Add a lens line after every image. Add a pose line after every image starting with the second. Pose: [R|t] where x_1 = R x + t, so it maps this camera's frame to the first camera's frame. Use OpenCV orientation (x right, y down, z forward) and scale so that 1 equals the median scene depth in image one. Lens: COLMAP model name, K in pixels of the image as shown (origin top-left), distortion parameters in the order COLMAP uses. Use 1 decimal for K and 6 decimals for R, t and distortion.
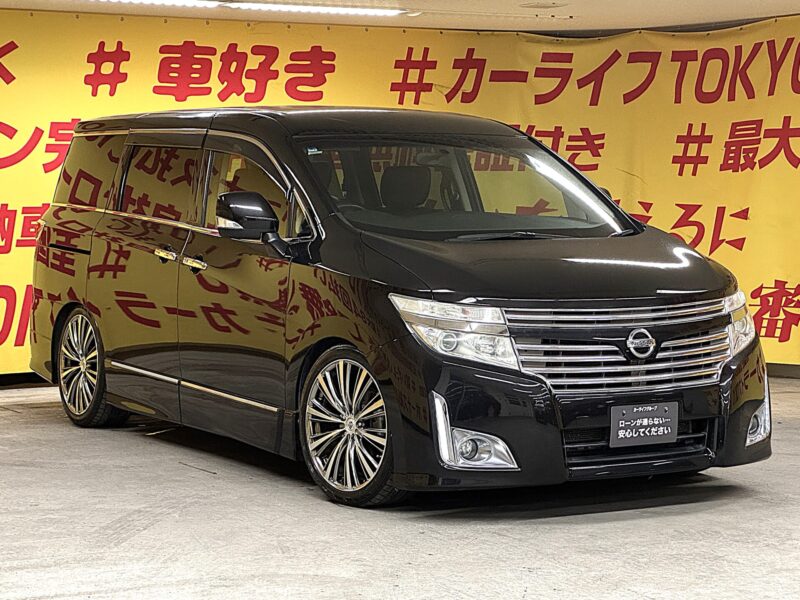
lens RADIAL K [[1898.0, 0, 406.6], [0, 1898.0, 255.8], [0, 0, 1]] dist [0.115801, 0.000000]
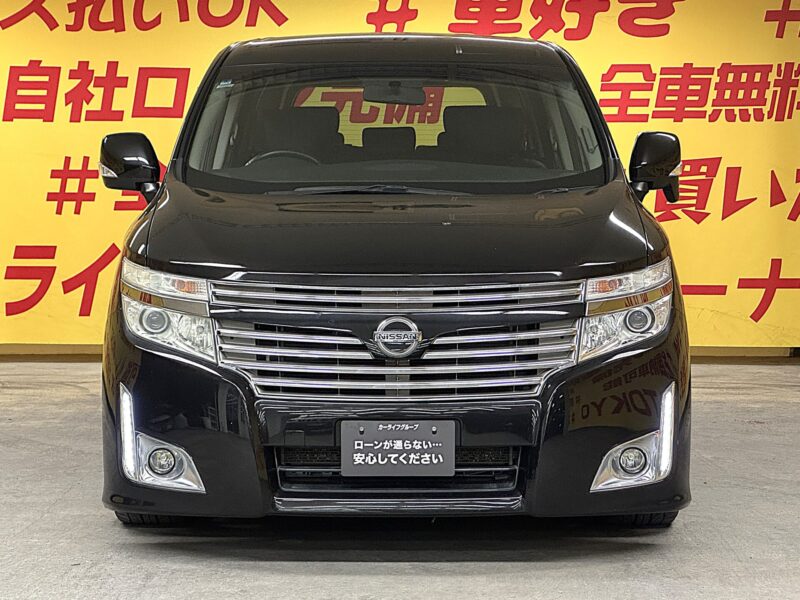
lens RADIAL K [[1928.1, 0, 418.3], [0, 1928.1, 296.6], [0, 0, 1]] dist [0.176159, 0.000000]
pose [[0.865430, 0.039472, -0.499473, 0.493852], [-0.022587, 0.998952, 0.039809, 0.001268], [0.500521, -0.023170, 0.865414, 0.364196]]
